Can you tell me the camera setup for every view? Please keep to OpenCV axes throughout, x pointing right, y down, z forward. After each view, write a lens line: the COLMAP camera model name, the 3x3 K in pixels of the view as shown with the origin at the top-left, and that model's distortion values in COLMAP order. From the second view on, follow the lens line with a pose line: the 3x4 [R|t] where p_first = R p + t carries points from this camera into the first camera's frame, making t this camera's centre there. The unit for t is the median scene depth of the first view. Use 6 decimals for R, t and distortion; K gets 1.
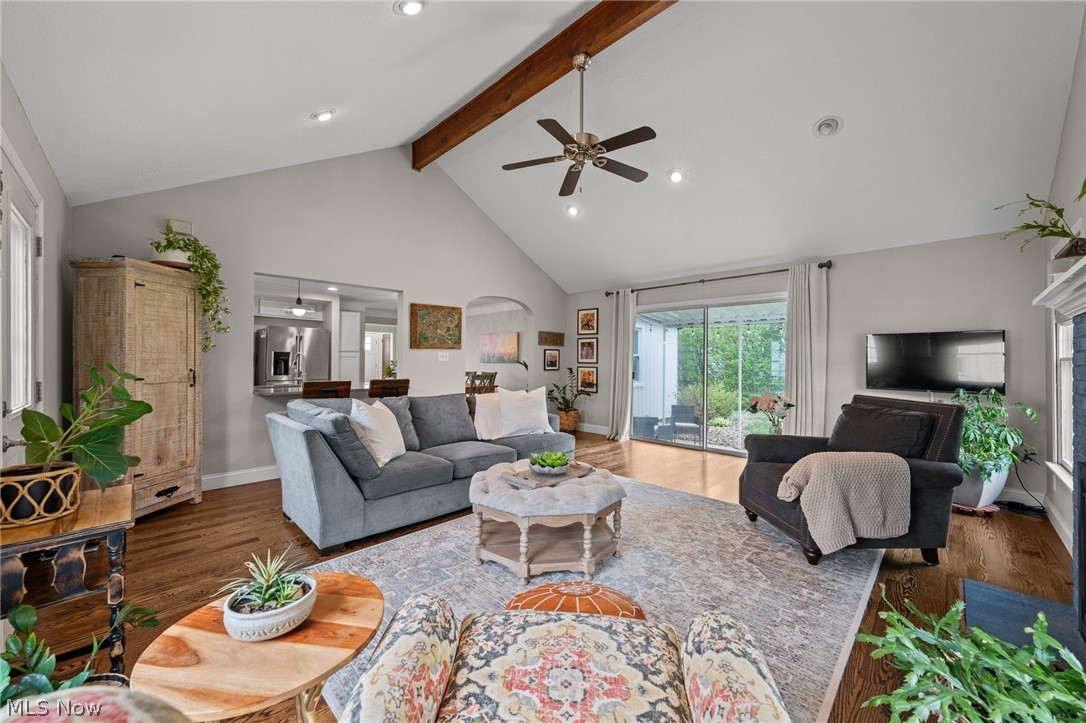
lens RADIAL K [[412.1, 0, 545.5], [0, 412.1, 356.7], [0, 0, 1]] dist [-0.000913, 0.000154]
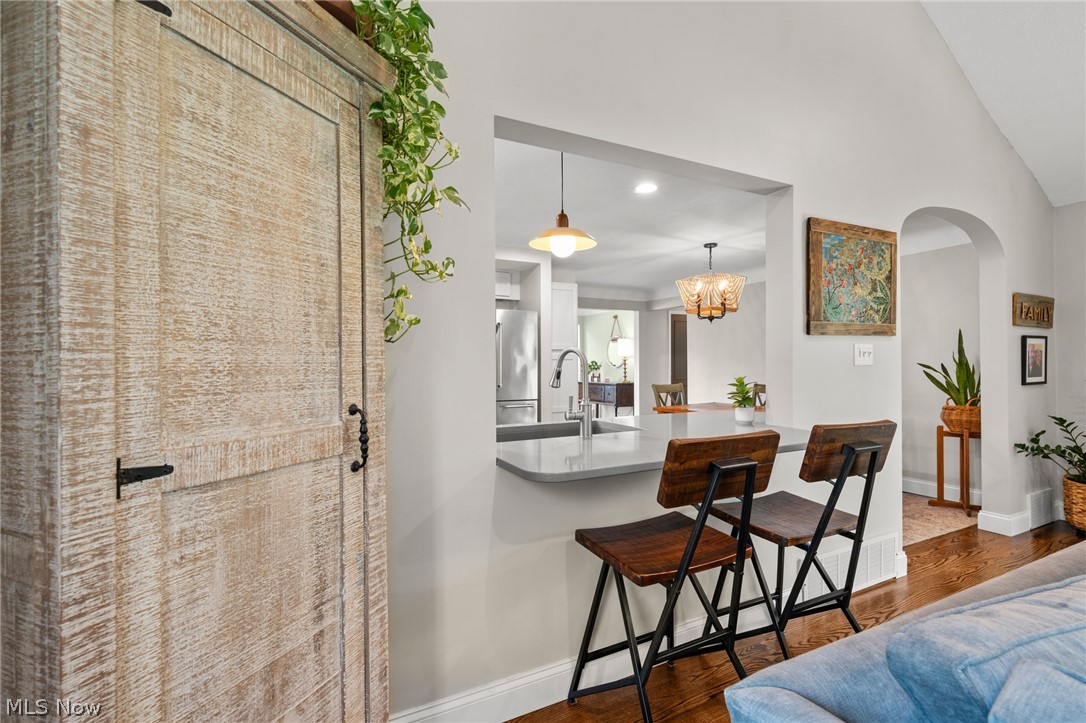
lens RADIAL K [[487.1, 0, 540.2], [0, 487.1, 357.4], [0, 0, 1]] dist [0.001714, -0.000113]
pose [[0.949772, -0.015069, -0.312578, -0.648515], [0.013633, 0.999884, -0.006777, 0.002883], [0.312644, 0.002175, 0.949868, 0.740365]]
